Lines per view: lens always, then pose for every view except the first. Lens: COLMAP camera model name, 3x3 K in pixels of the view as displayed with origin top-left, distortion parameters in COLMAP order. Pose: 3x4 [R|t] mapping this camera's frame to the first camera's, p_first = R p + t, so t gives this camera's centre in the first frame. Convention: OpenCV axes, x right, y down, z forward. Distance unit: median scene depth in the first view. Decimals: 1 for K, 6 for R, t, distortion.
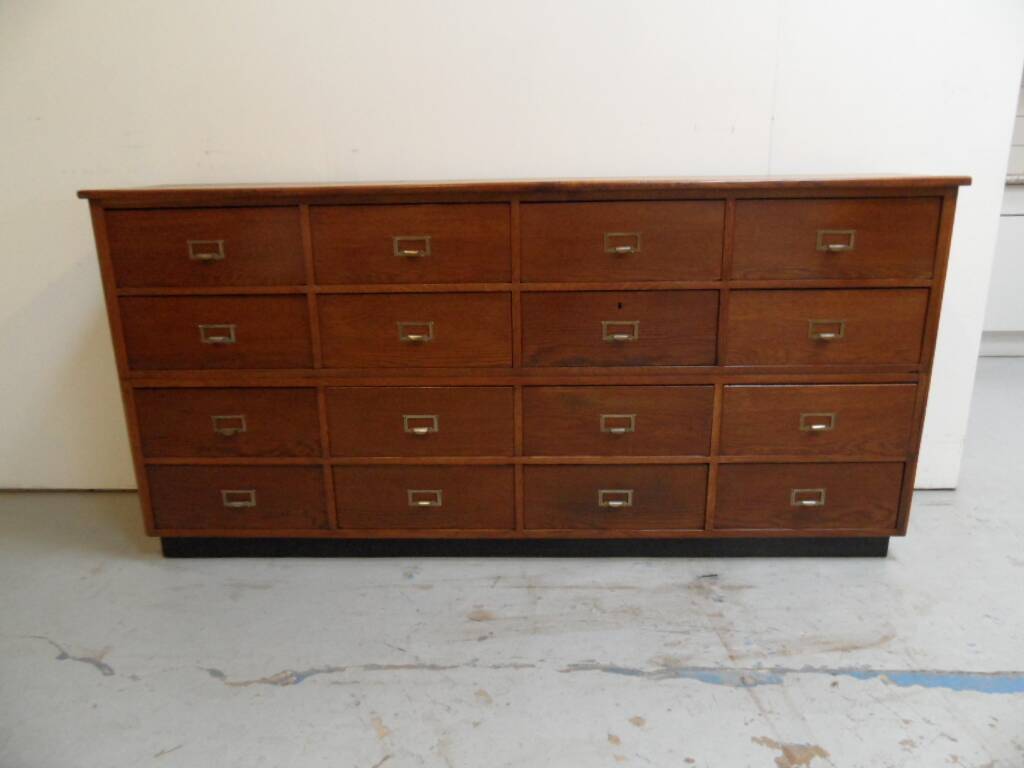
lens RADIAL K [[750.7, 0, 514.7], [0, 750.7, 381.4], [0, 0, 1]] dist [-0.033059, 0.017587]
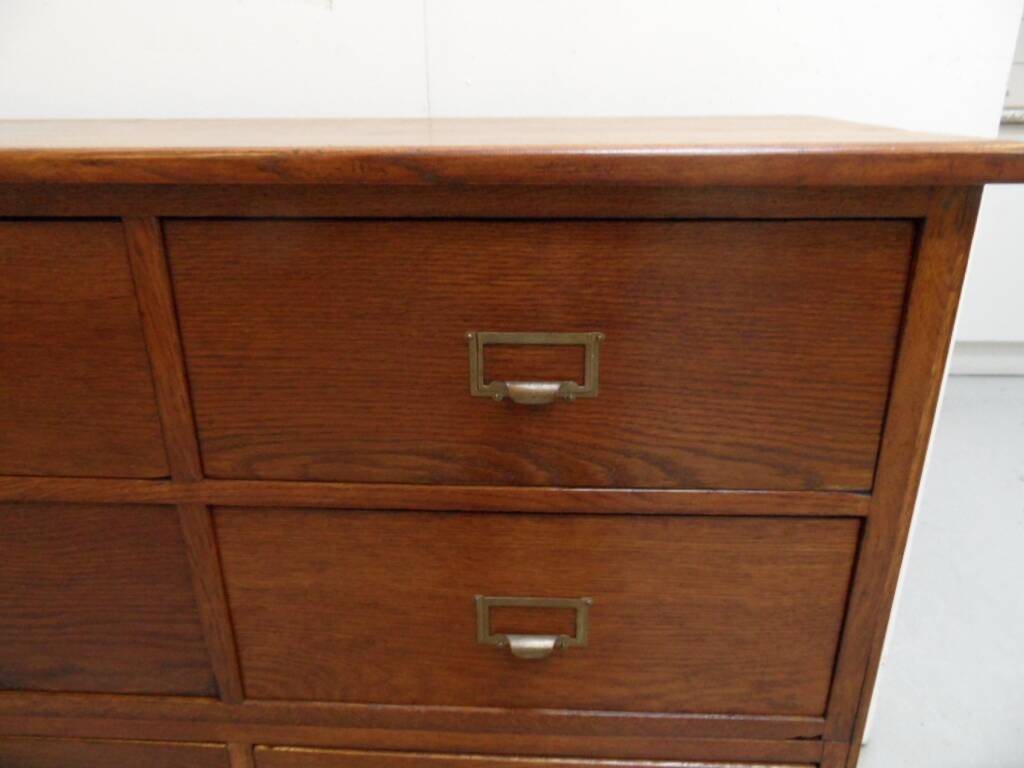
lens RADIAL K [[750.7, 0, 512.9], [0, 750.7, 376.2], [0, 0, 1]] dist [-0.033059, 0.017587]
pose [[0.999799, 0.016771, -0.010988, 0.407167], [-0.015826, 0.996587, 0.081023, -0.199043], [0.012309, -0.080832, 0.996652, 0.682818]]
